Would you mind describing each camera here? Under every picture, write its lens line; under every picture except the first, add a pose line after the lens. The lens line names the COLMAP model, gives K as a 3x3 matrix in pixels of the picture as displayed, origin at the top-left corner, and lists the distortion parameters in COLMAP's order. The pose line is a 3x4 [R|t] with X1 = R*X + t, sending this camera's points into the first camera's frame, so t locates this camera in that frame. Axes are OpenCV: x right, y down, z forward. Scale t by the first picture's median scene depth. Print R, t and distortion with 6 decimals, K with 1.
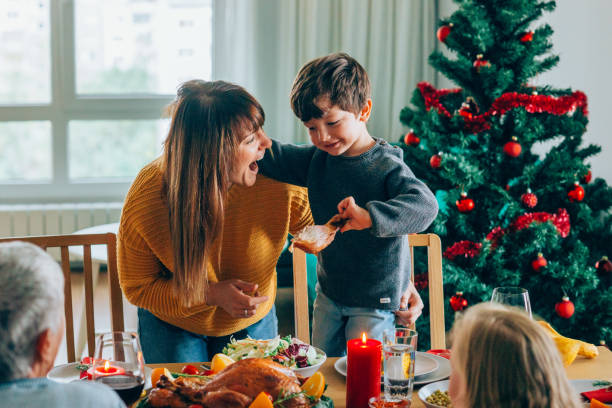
lens RADIAL K [[1447.4, 0, 306.0], [0, 1447.4, 204.0], [0, 0, 1]] dist [-0.105183, -0.632106]
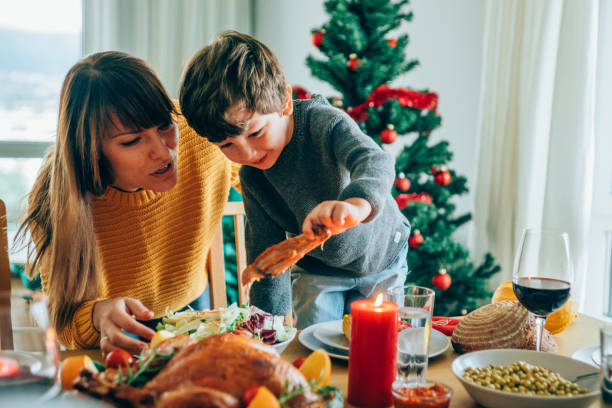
lens RADIAL K [[804.1, 0, 317.6], [0, 804.1, 205.9], [0, 0, 1]] dist [0.019939, 0.011269]
pose [[0.971920, -0.008724, 0.235150, -0.054919], [0.021823, 0.998348, -0.053159, 0.046555], [-0.234297, 0.056798, 0.970504, 0.425991]]
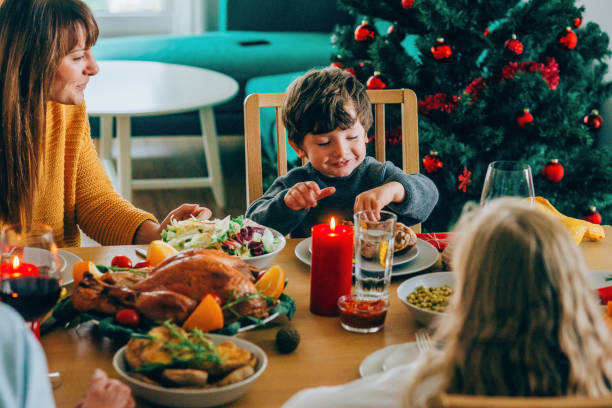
lens RADIAL K [[1447.4, 0, 306.0], [0, 1447.4, 204.0], [0, 0, 1]] dist [-0.105183, -0.632106]
pose [[0.999359, 0.001843, 0.035753, -0.003009], [-0.006037, 0.993046, 0.117572, -0.010508], [-0.035288, -0.117713, 0.992420, 0.126694]]
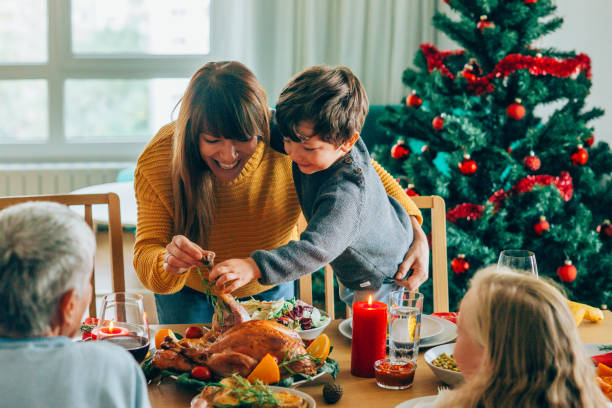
lens RADIAL K [[1447.4, 0, 306.0], [0, 1447.4, 204.0], [0, 0, 1]] dist [-0.105183, -0.632106]
pose [[0.999953, 0.007653, 0.006025, -0.006964], [-0.007809, 0.999623, 0.026320, 0.000656], [-0.005822, -0.026366, 0.999635, 0.007170]]
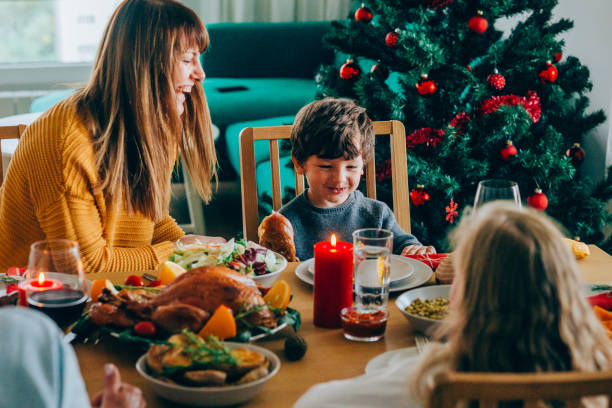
lens RADIAL K [[1537.9, 0, 306.0], [0, 1537.9, 204.0], [0, 0, 1]] dist [-0.106355, 0.036125]
pose [[0.998164, -0.016431, 0.058296, -0.020878], [0.012057, 0.997140, 0.074607, 0.000632], [-0.059355, -0.073767, 0.995508, 0.052421]]
